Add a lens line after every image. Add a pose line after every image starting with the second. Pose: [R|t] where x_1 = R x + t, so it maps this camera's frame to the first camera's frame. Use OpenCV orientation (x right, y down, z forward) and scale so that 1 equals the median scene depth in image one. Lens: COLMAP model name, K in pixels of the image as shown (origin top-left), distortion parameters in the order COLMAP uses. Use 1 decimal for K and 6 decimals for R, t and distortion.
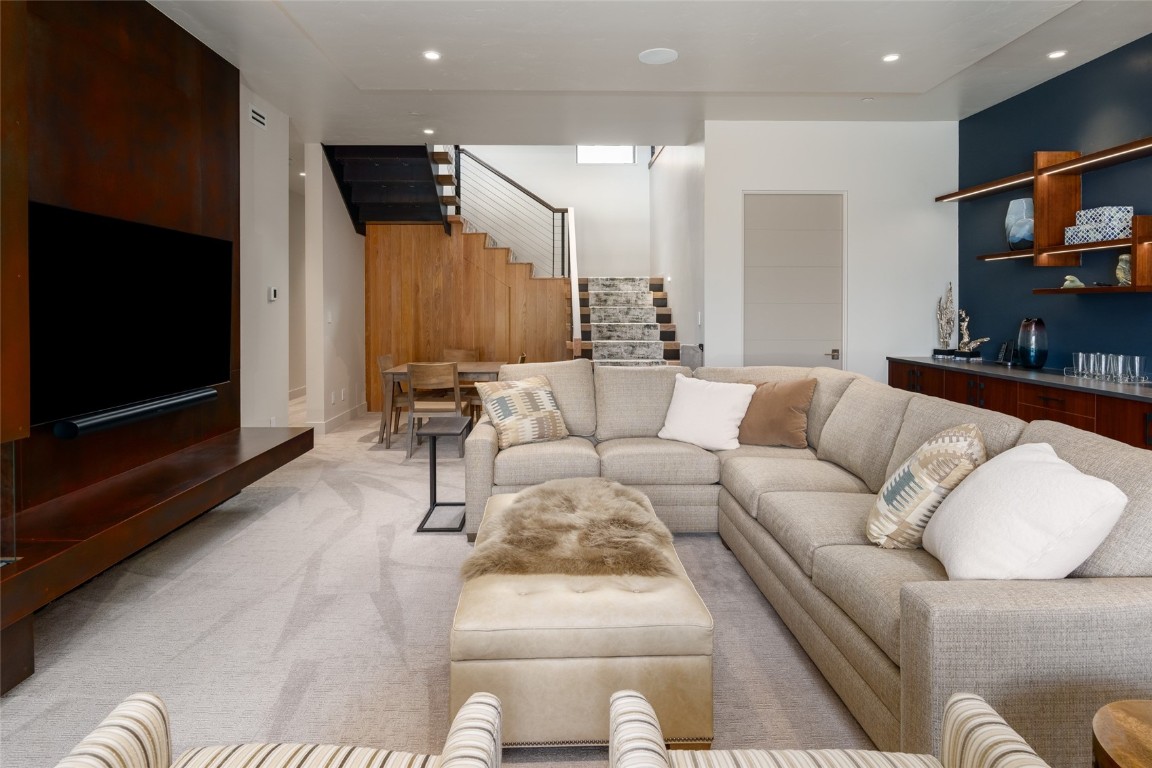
lens RADIAL K [[595.0, 0, 574.3], [0, 595.0, 310.9], [0, 0, 1]] dist [-0.003464, -0.000387]
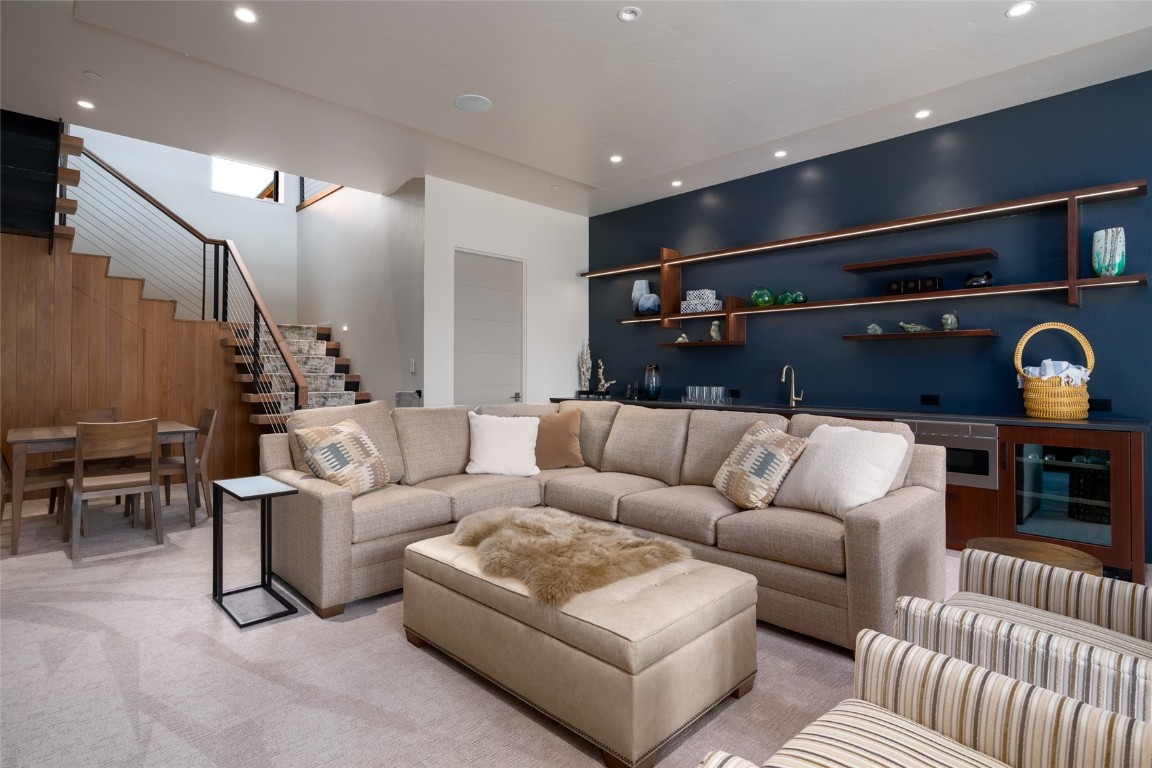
lens RADIAL K [[579.9, 0, 529.2], [0, 579.9, 362.1], [0, 0, 1]] dist [-0.001769, -0.000035]
pose [[0.758315, 0.011507, 0.651787, -0.320753], [0.004351, 0.999733, -0.022712, 0.033498], [-0.651874, 0.020059, 0.758062, 0.128672]]
